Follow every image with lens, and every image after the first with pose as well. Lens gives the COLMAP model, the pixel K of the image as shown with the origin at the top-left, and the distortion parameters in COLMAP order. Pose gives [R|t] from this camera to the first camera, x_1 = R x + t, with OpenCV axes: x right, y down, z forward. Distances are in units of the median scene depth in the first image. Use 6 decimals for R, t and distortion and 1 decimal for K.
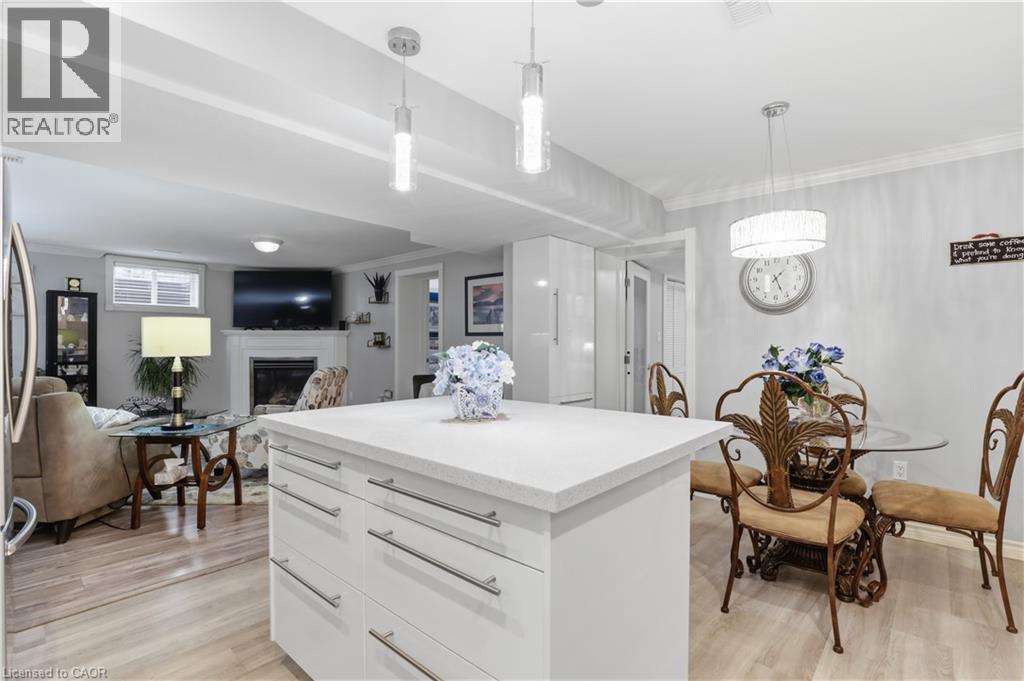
lens RADIAL K [[472.4, 0, 509.7], [0, 472.4, 349.6], [0, 0, 1]] dist [-0.027624, 0.001308]
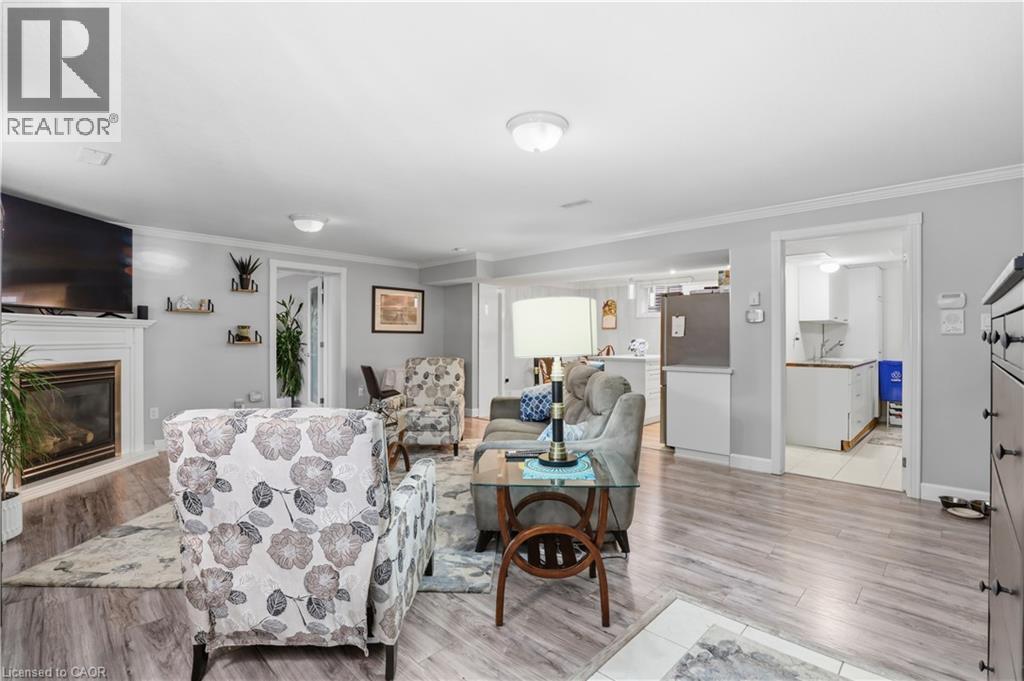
lens RADIAL K [[472.4, 0, 515.8], [0, 472.4, 337.3], [0, 0, 1]] dist [-0.027624, 0.001308]
pose [[0.039129, 0.000199, 0.999234, -1.195986], [0.013371, 0.999910, -0.000723, -0.010071], [-0.999145, 0.013389, 0.039123, 0.521701]]
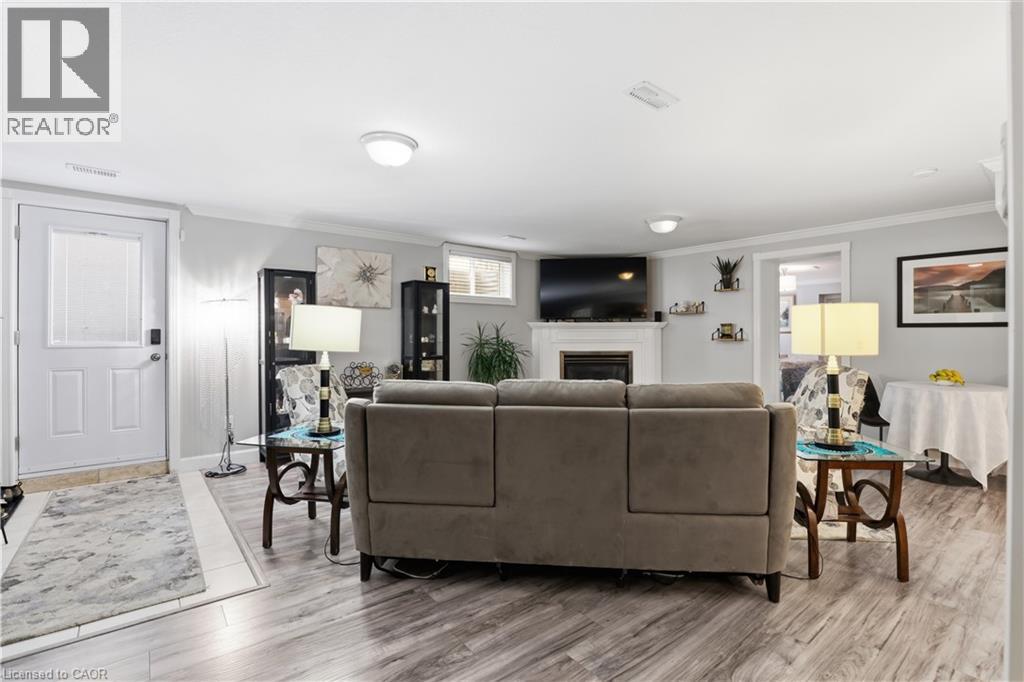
lens RADIAL K [[472.4, 0, 522.3], [0, 472.4, 332.4], [0, 0, 1]] dist [-0.027624, 0.001308]
pose [[0.988392, -0.003145, -0.151893, -0.568893], [0.000067, 0.999795, -0.020269, -0.003217], [0.151926, 0.020023, 0.988189, 0.076331]]
